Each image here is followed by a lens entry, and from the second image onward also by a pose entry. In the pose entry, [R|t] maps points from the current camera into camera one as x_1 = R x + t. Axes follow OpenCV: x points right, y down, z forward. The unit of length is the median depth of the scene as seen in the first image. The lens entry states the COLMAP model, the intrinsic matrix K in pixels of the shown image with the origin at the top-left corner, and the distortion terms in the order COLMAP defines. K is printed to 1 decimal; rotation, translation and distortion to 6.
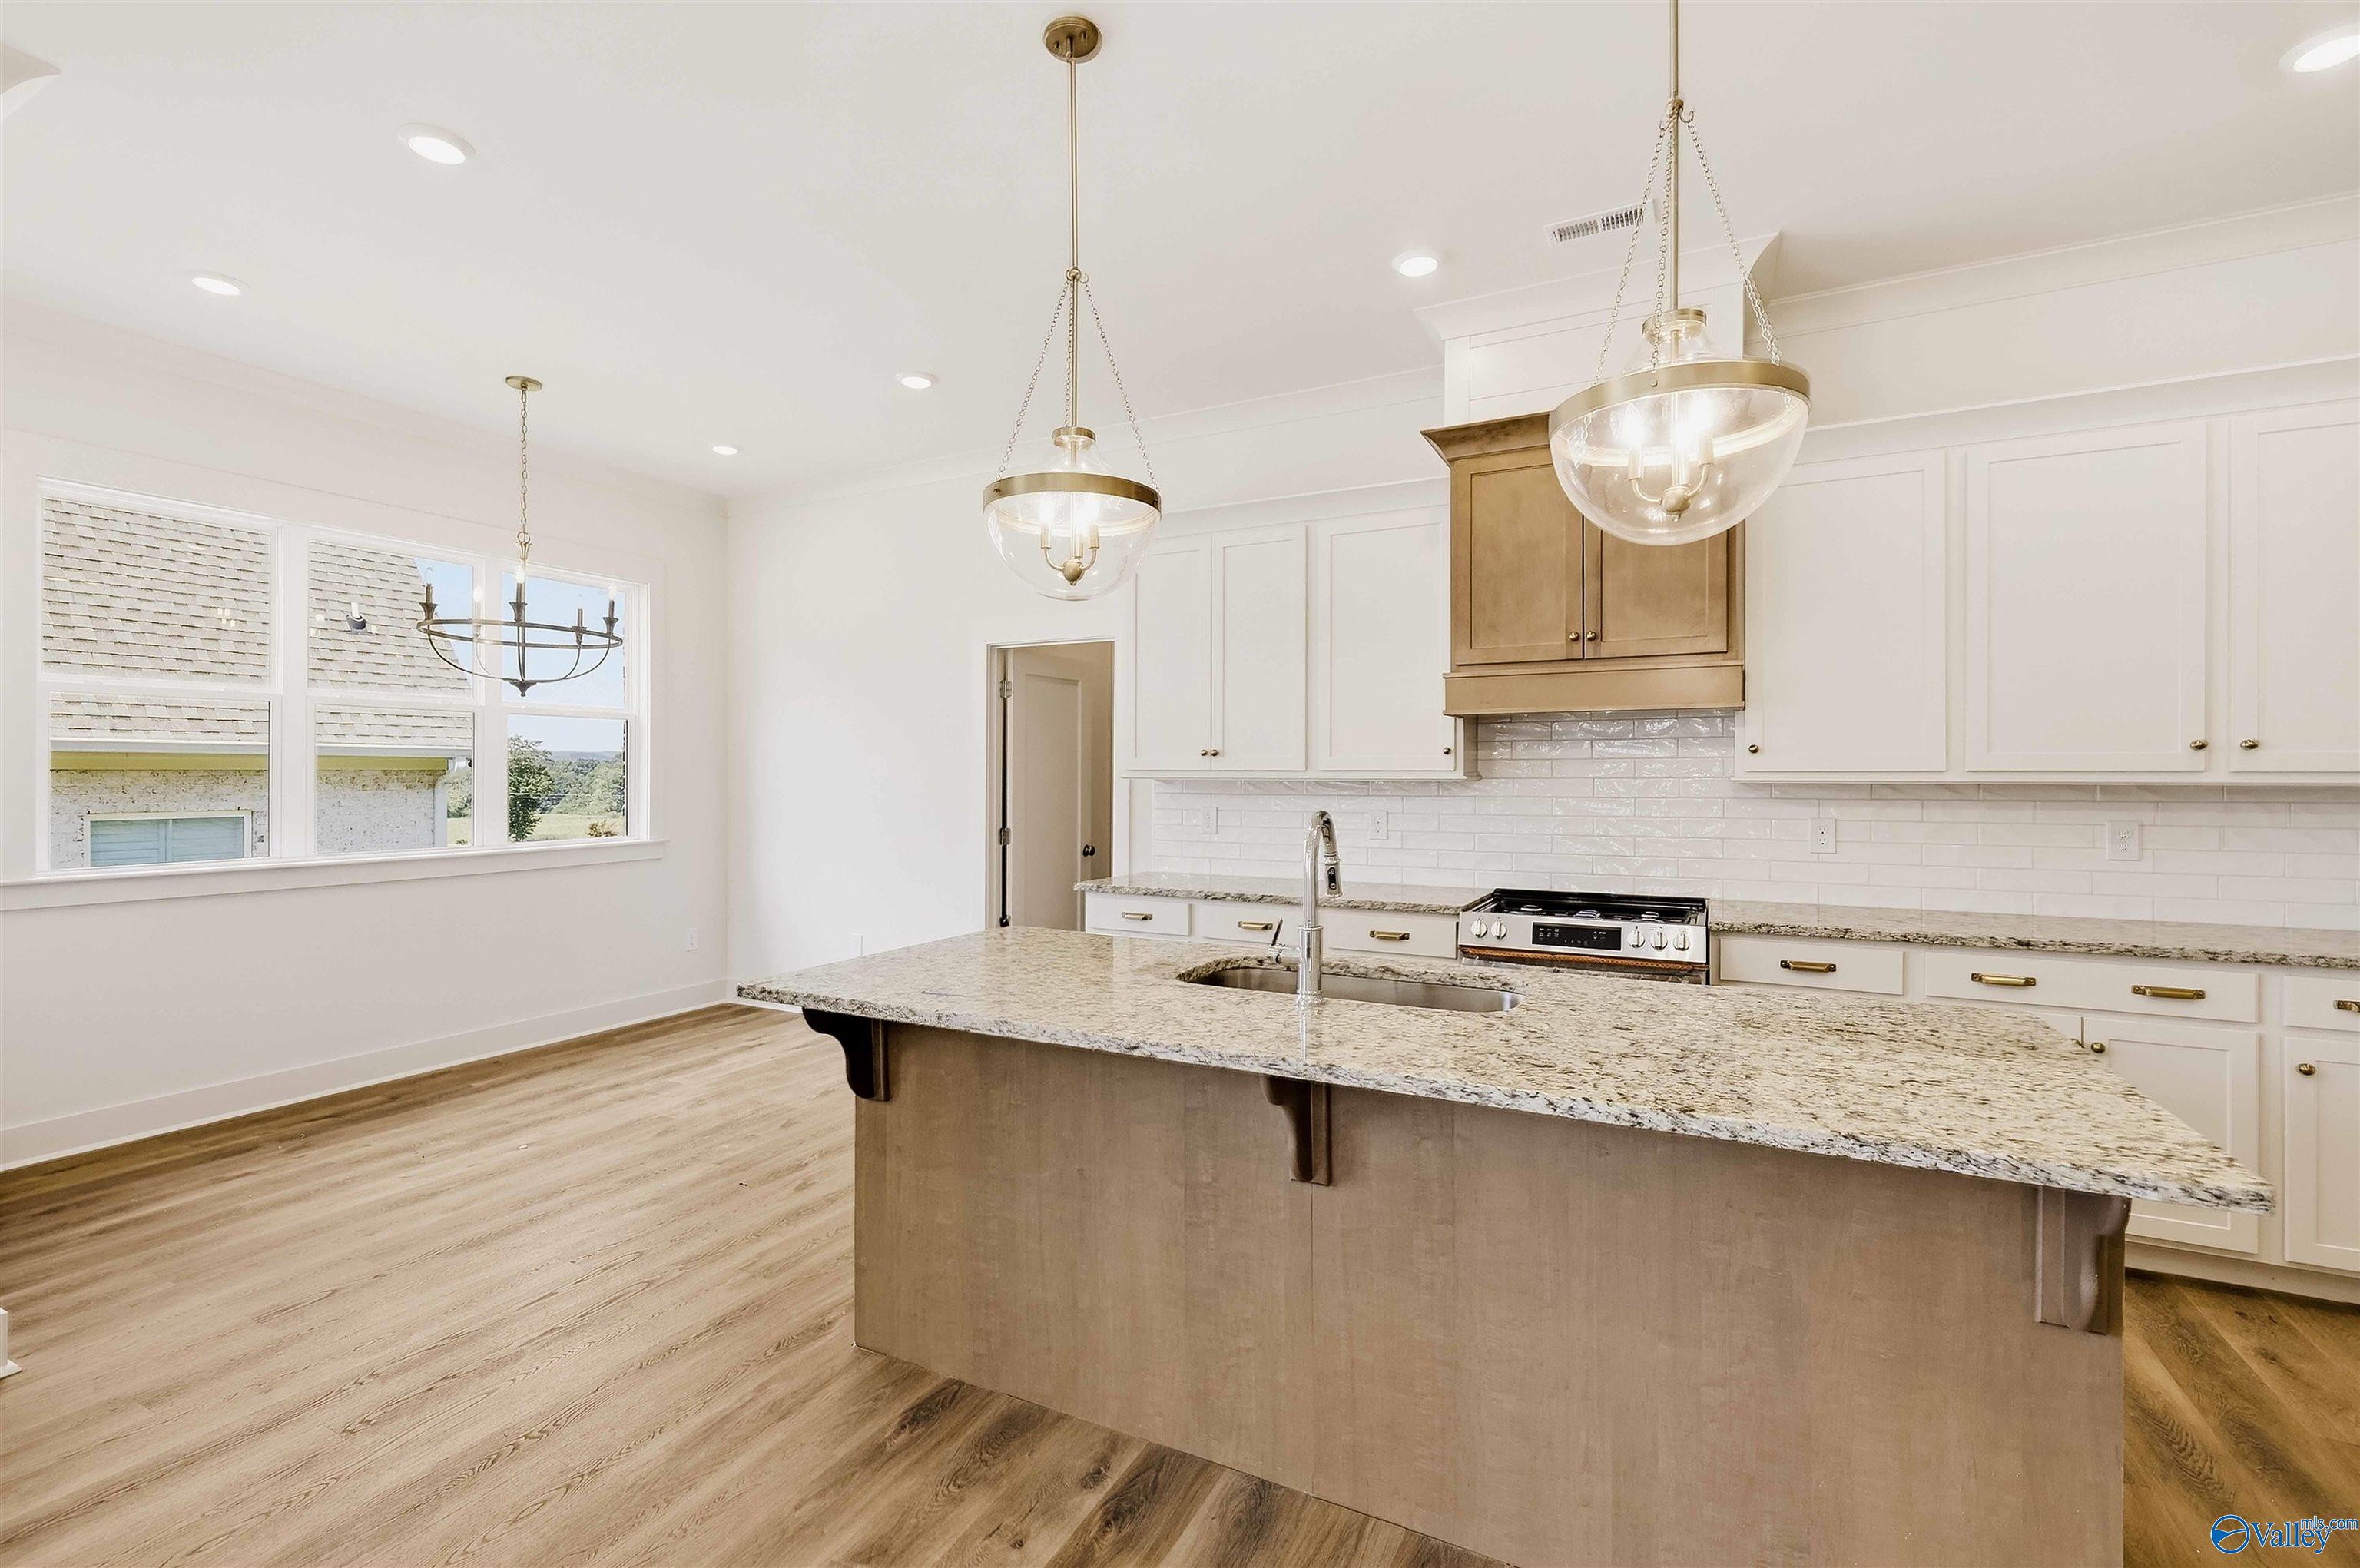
lens RADIAL K [[1032.7, 0, 1174.6], [0, 1032.7, 773.2], [0, 0, 1]] dist [-0.000464, -0.000401]
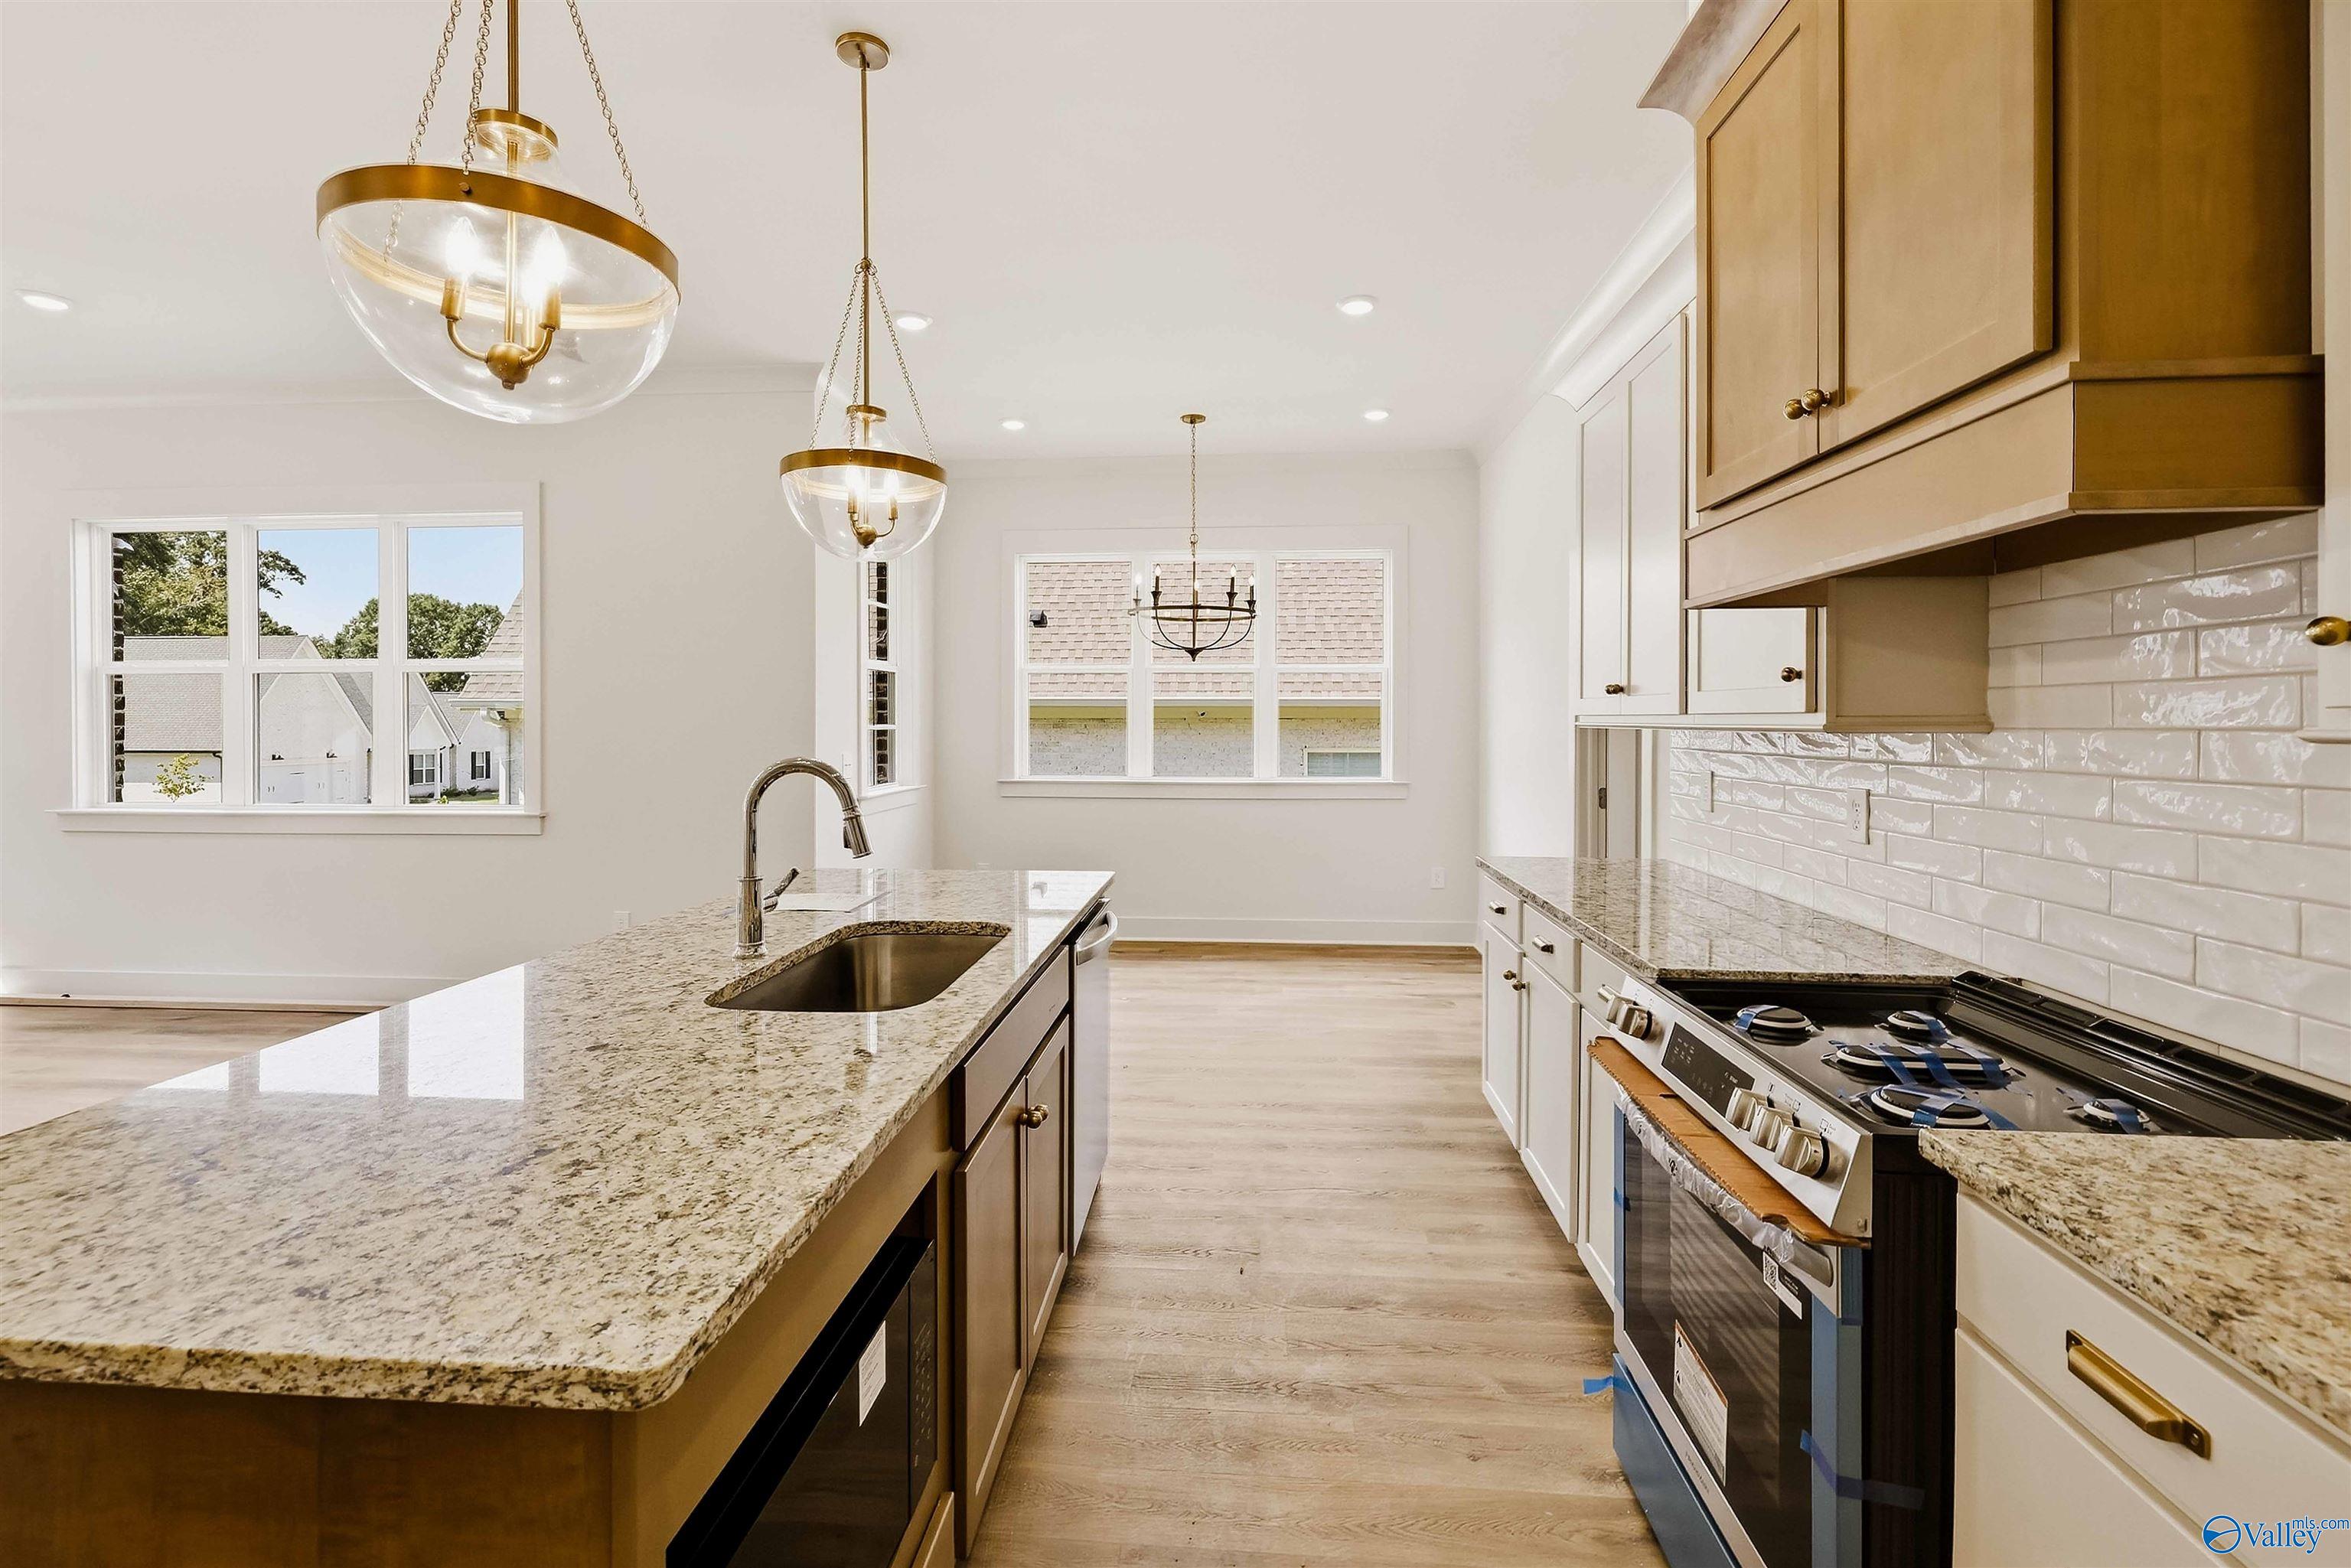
lens RADIAL K [[1043.3, 0, 1175.1], [0, 1043.3, 722.9], [0, 0, 1]] dist [0.002511, -0.000542]
pose [[0.391088, 0.001606, -0.920352, 0.800084], [0.000657, 0.999998, 0.002024, 0.000560], [0.920353, -0.001396, 0.391086, 0.659395]]
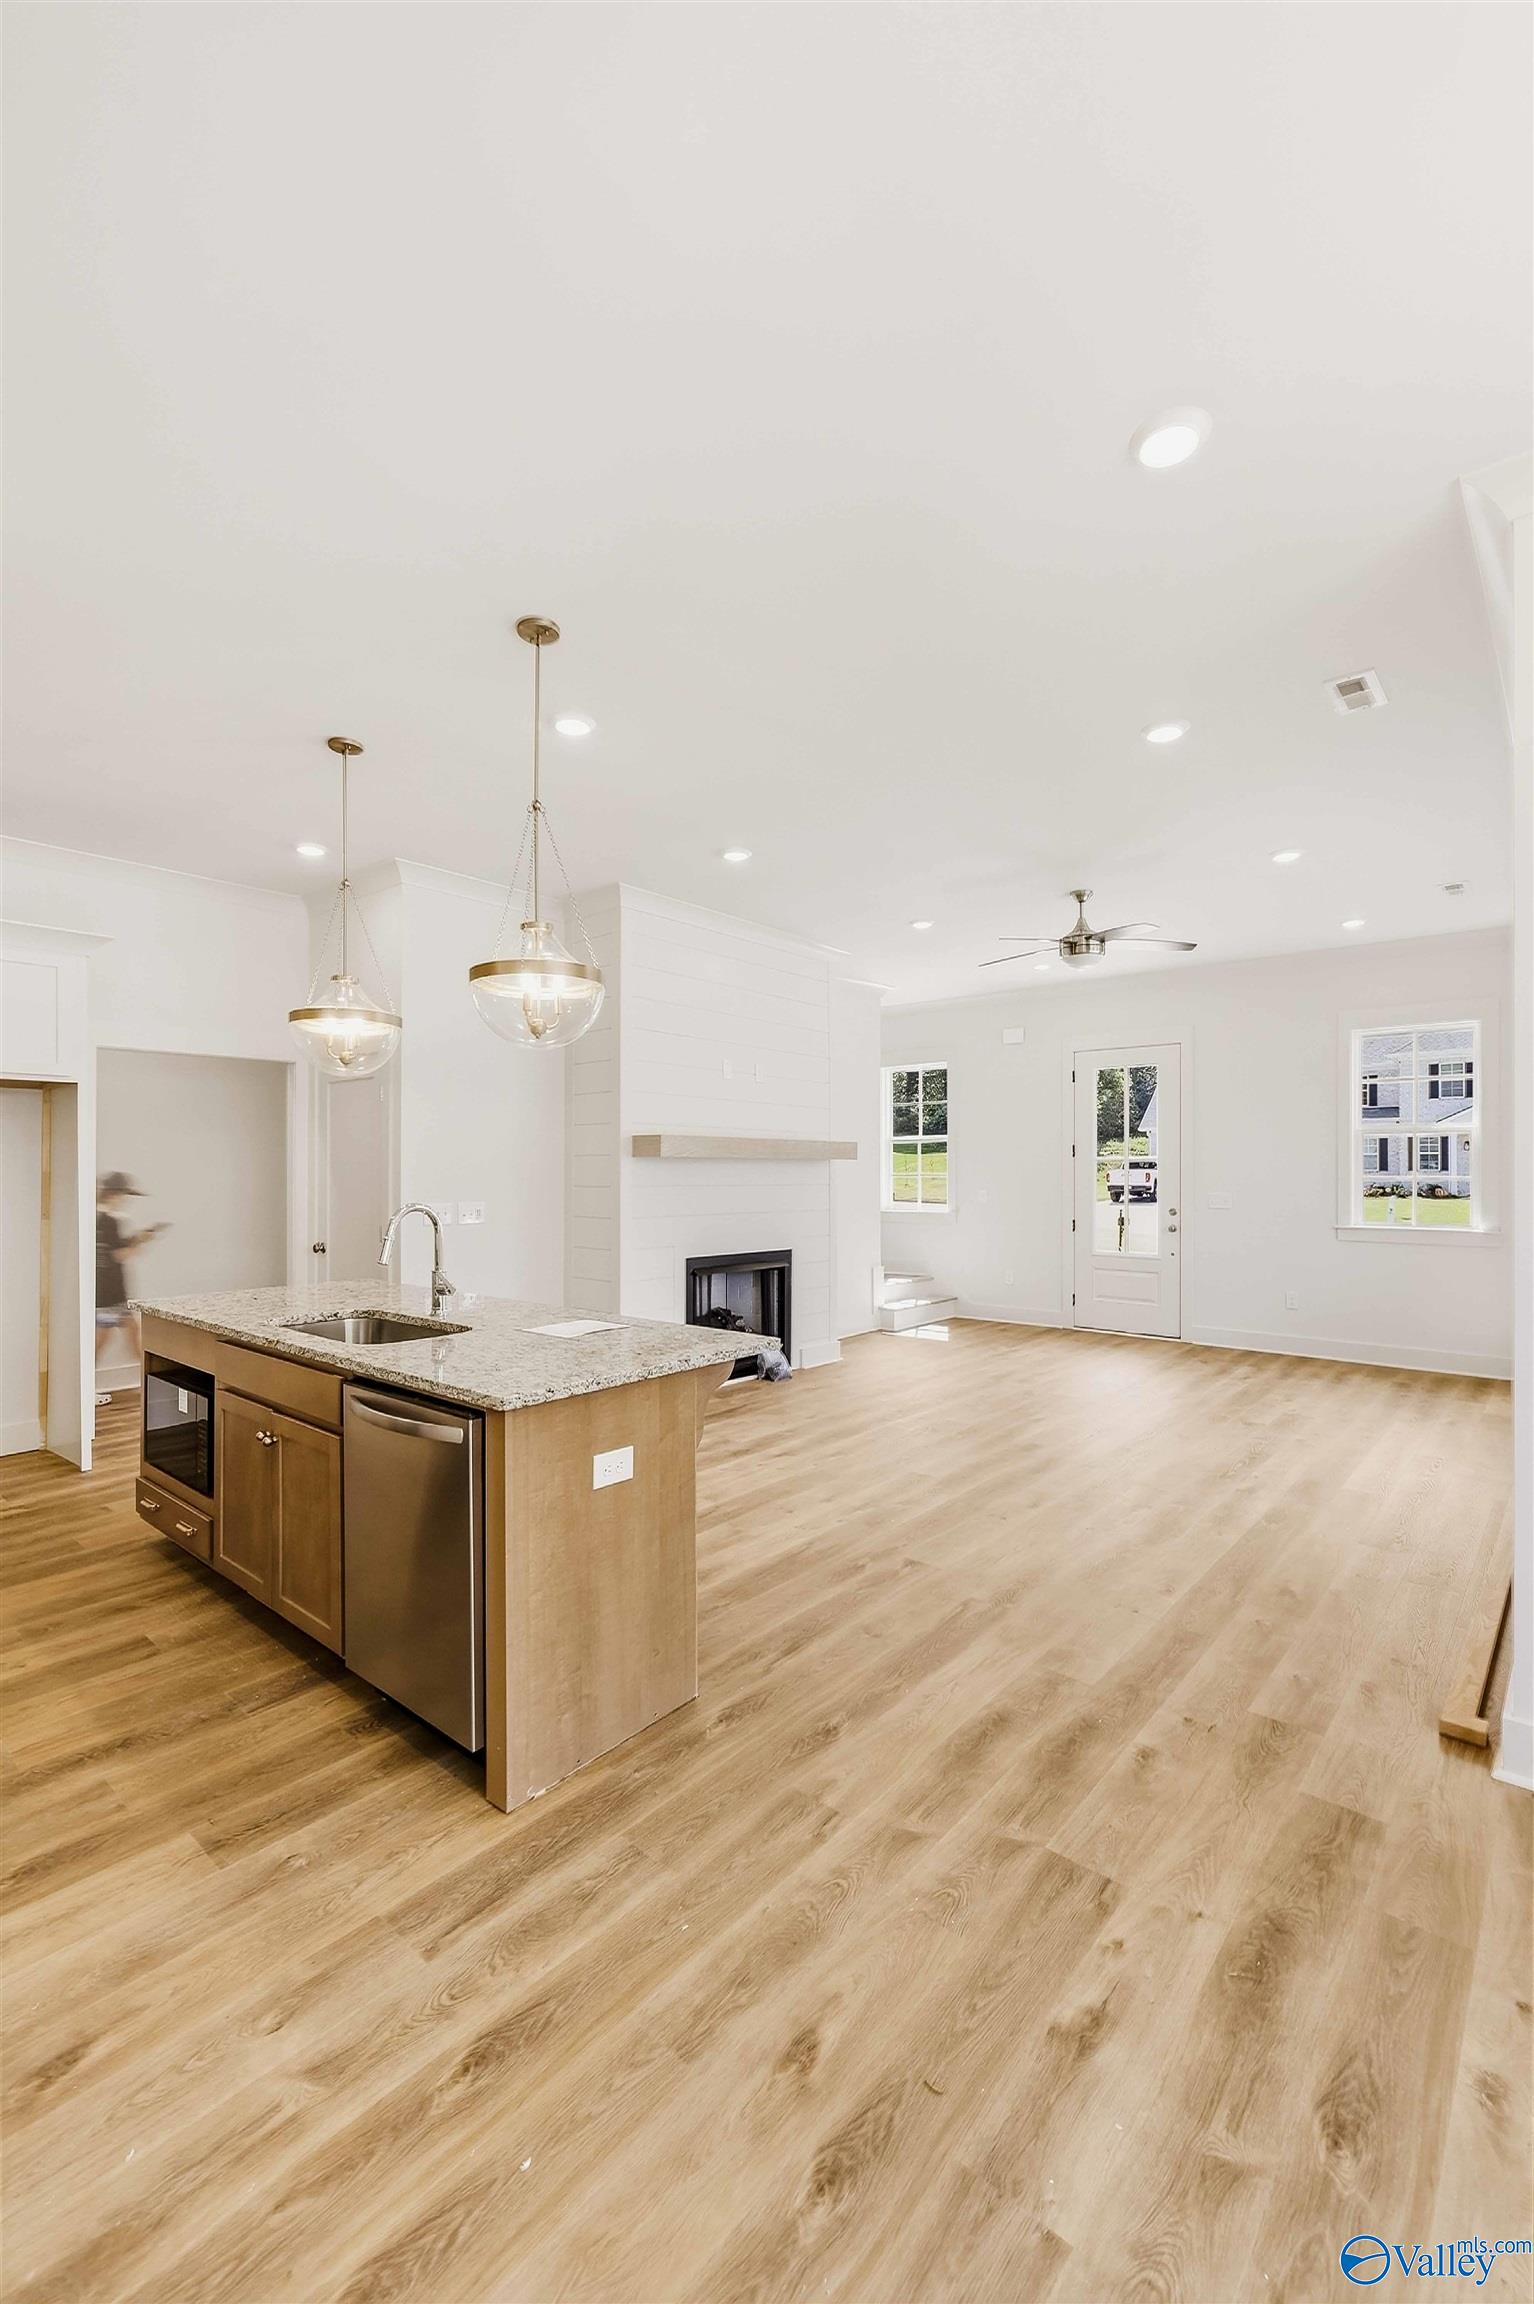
lens RADIAL K [[965.6, 0, 765.7], [0, 965.6, 1162.5], [0, 0, 1]] dist [0.000453, 0.000078]
pose [[-0.973899, 0.003050, 0.226960, -0.503004], [0.001490, 0.999974, -0.007044, -0.011863], [-0.226975, -0.006522, -0.973879, 1.623103]]
